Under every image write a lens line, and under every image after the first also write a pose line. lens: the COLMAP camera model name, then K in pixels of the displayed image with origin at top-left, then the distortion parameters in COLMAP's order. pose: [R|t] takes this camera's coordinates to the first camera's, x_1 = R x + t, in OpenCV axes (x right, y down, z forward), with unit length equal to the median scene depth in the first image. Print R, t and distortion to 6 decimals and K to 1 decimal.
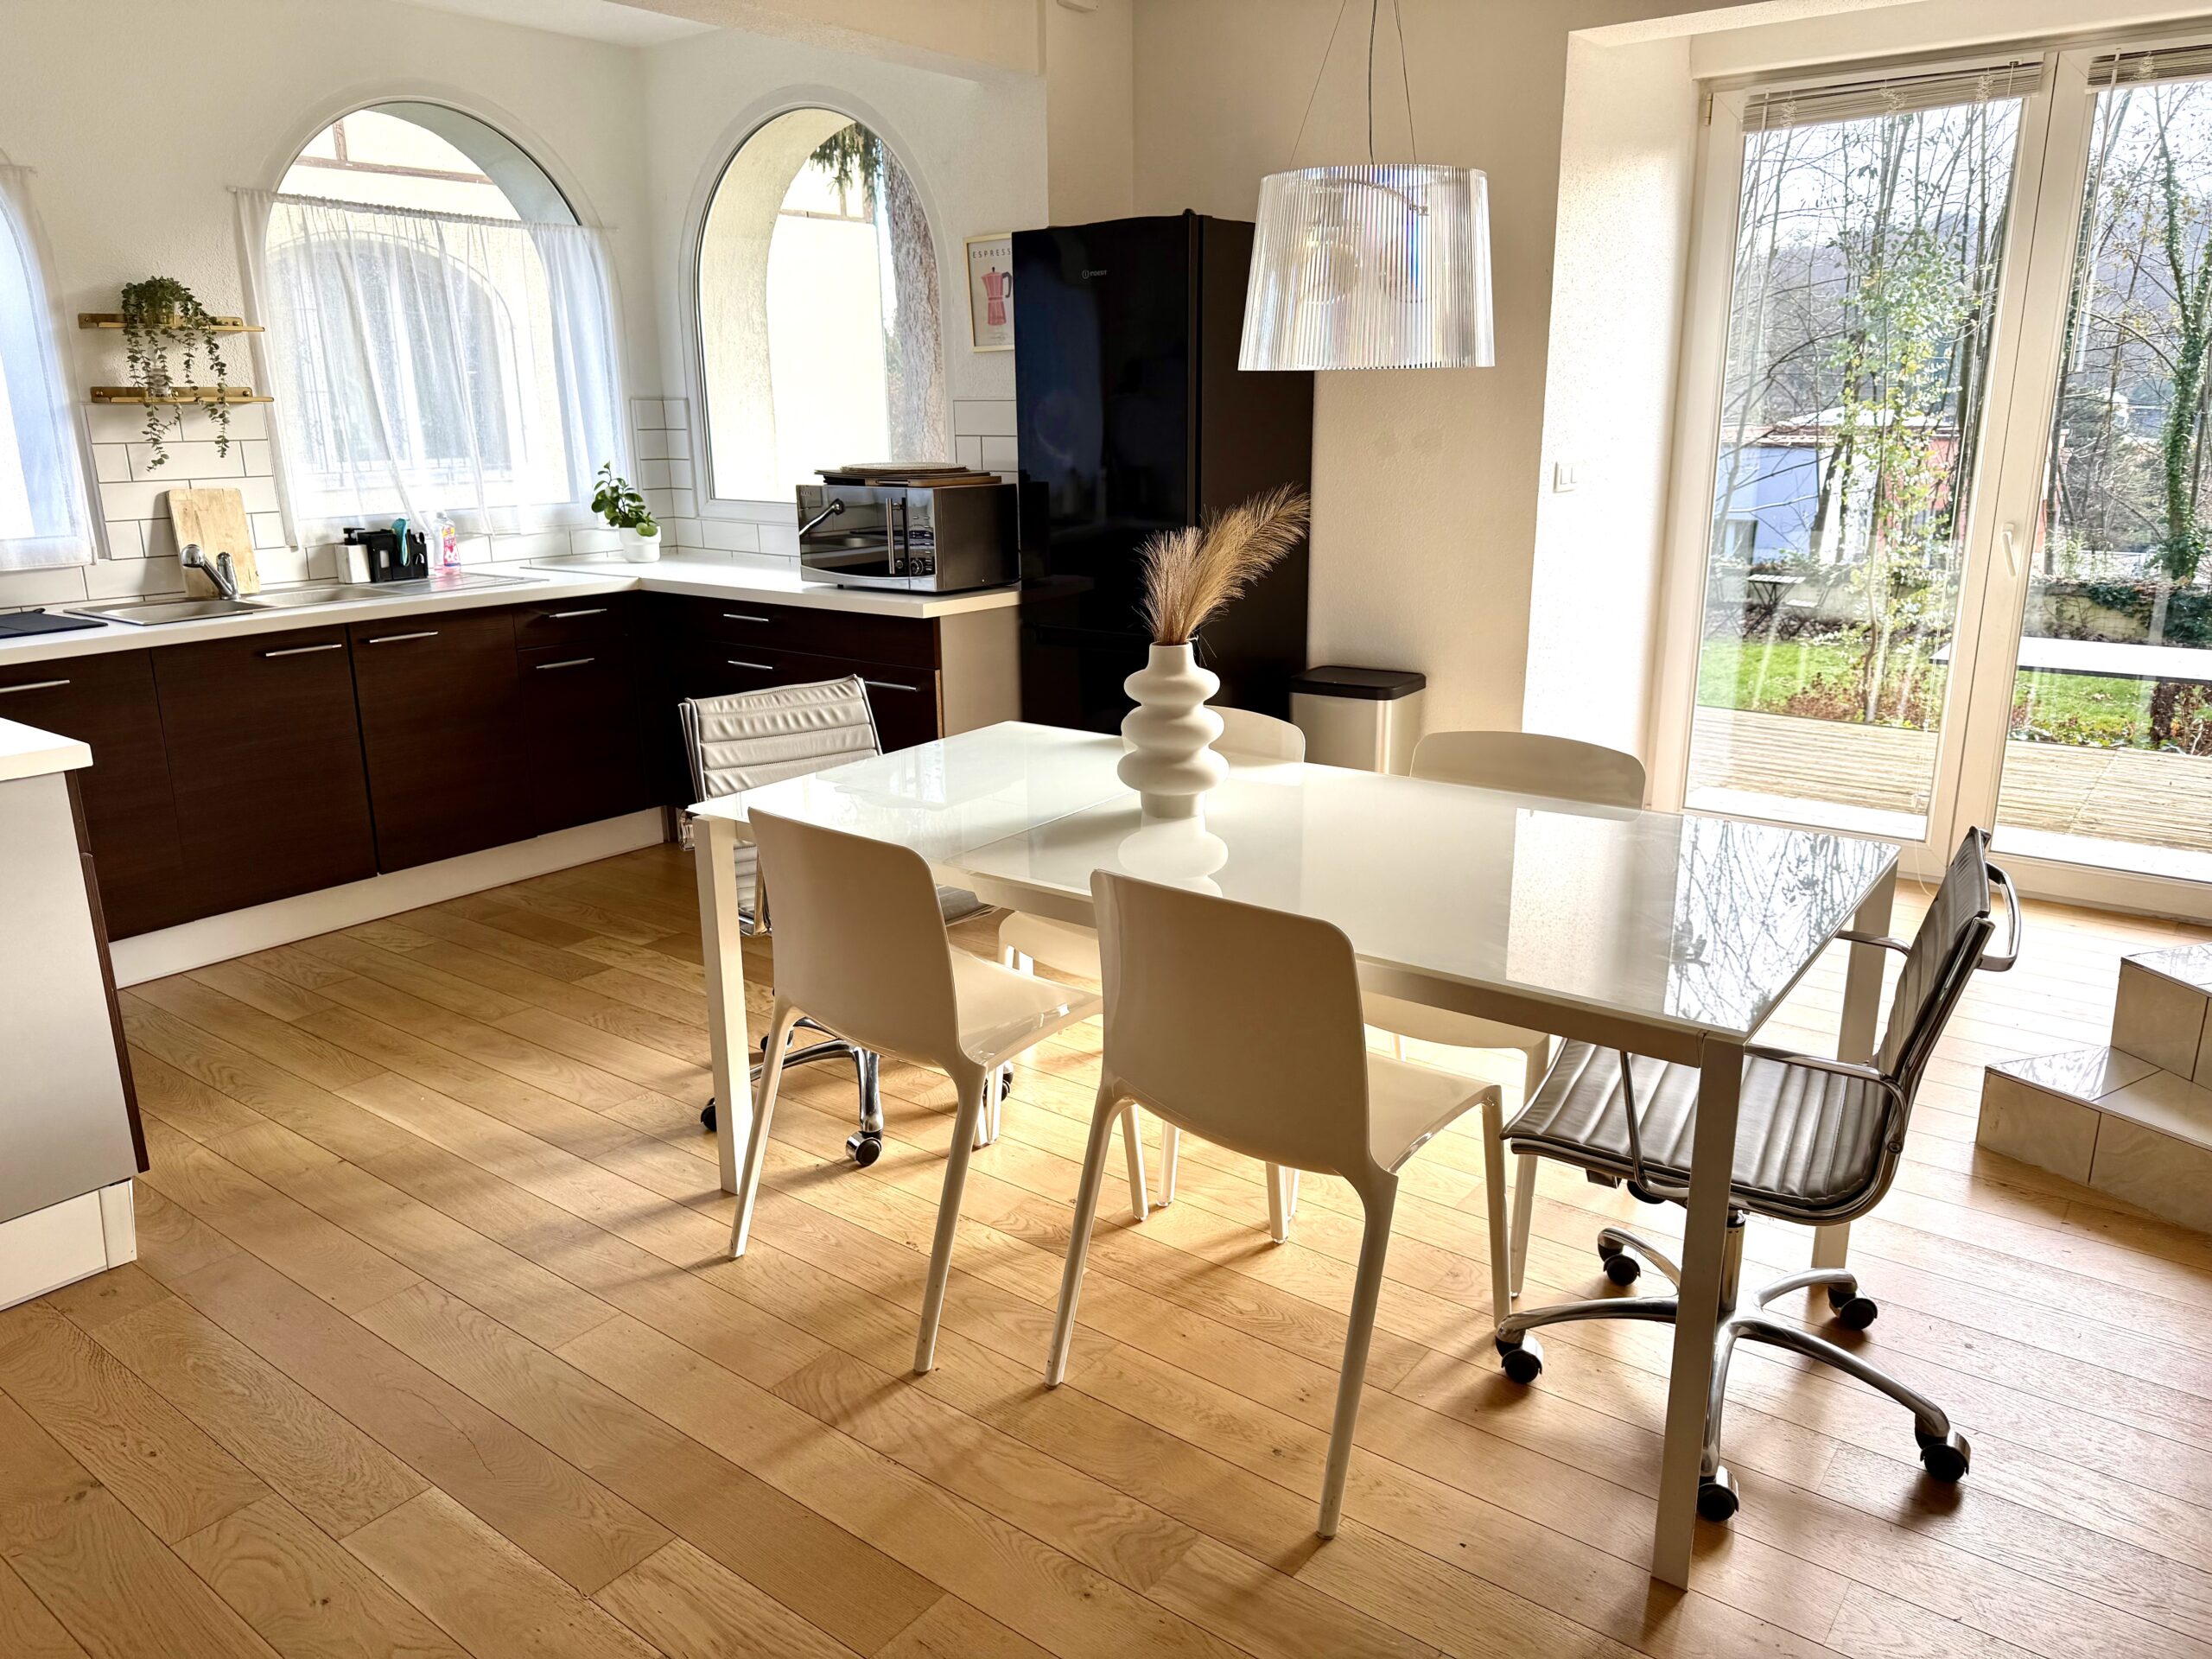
lens RADIAL K [[1557.3, 0, 1106.0], [0, 1557.3, 829.5], [0, 0, 1]] dist [0.006044, 0.003680]
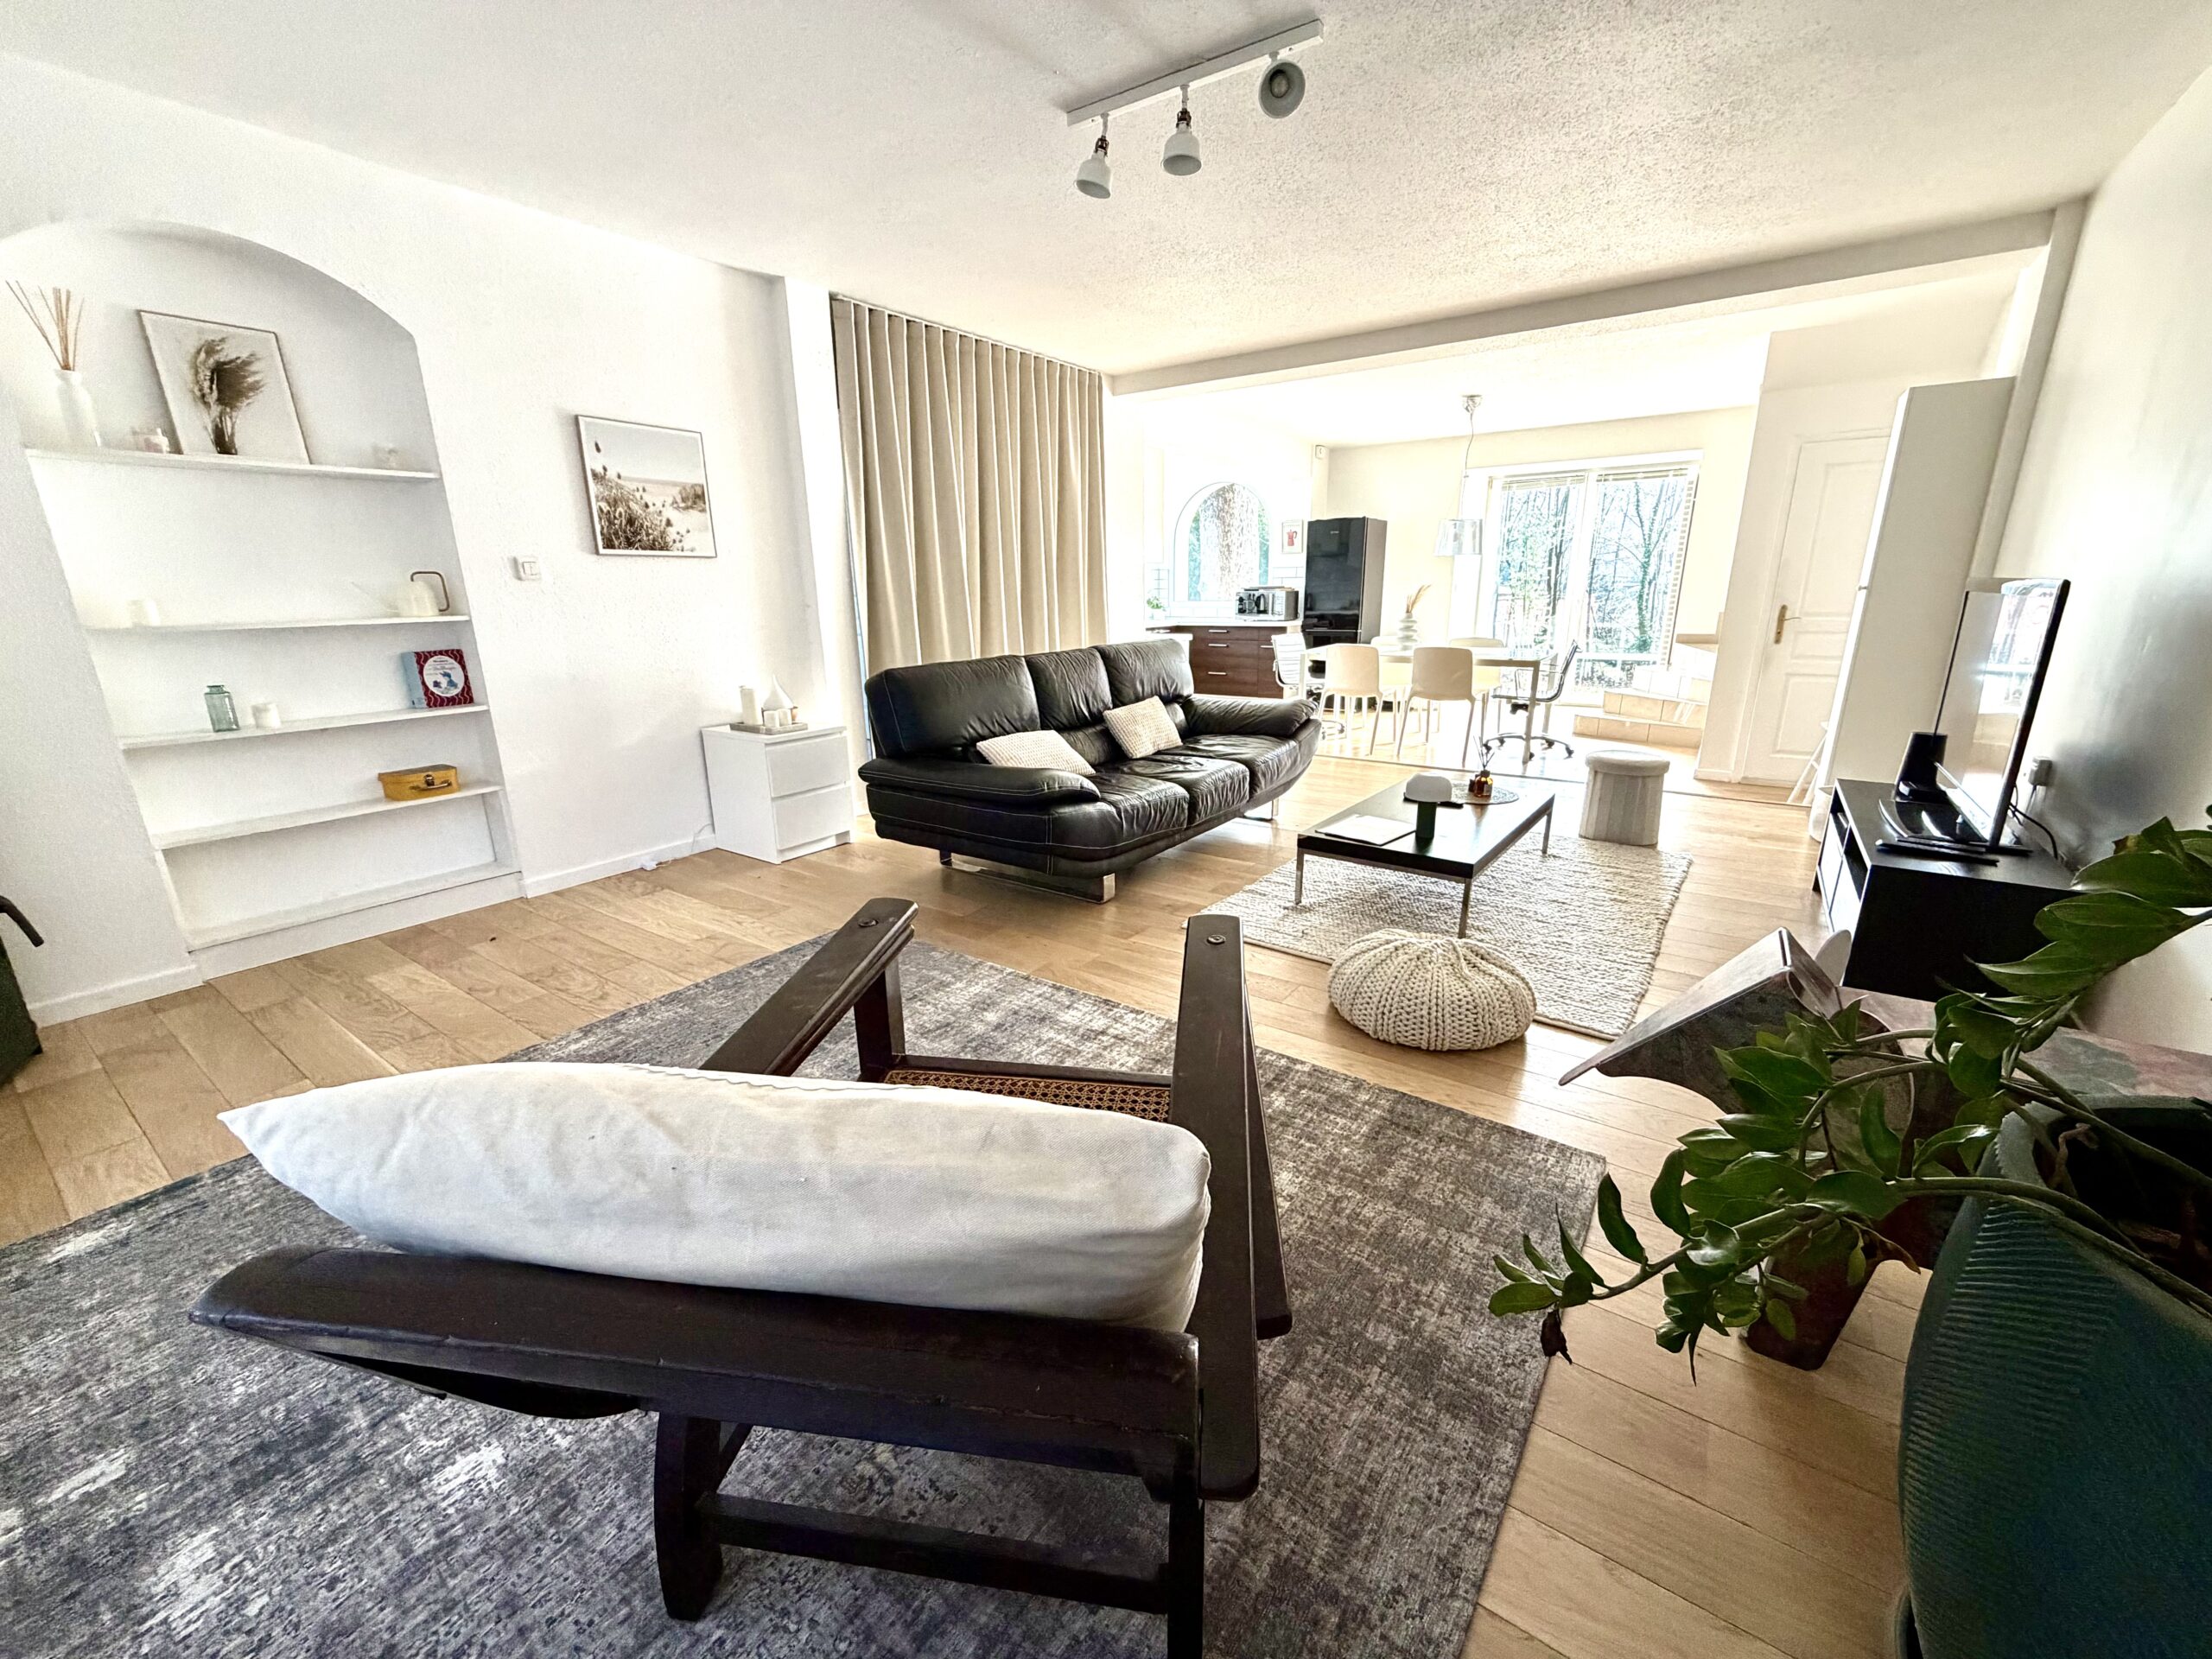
lens RADIAL K [[878.5, 0, 1096.1], [0, 878.5, 828.6], [0, 0, 1]] dist [-0.000064, 0.000476]
pose [[0.999400, -0.013947, 0.031707, -0.645908], [0.013835, 0.999897, 0.003740, 0.326157], [-0.031756, -0.003299, 0.999490, -1.063522]]
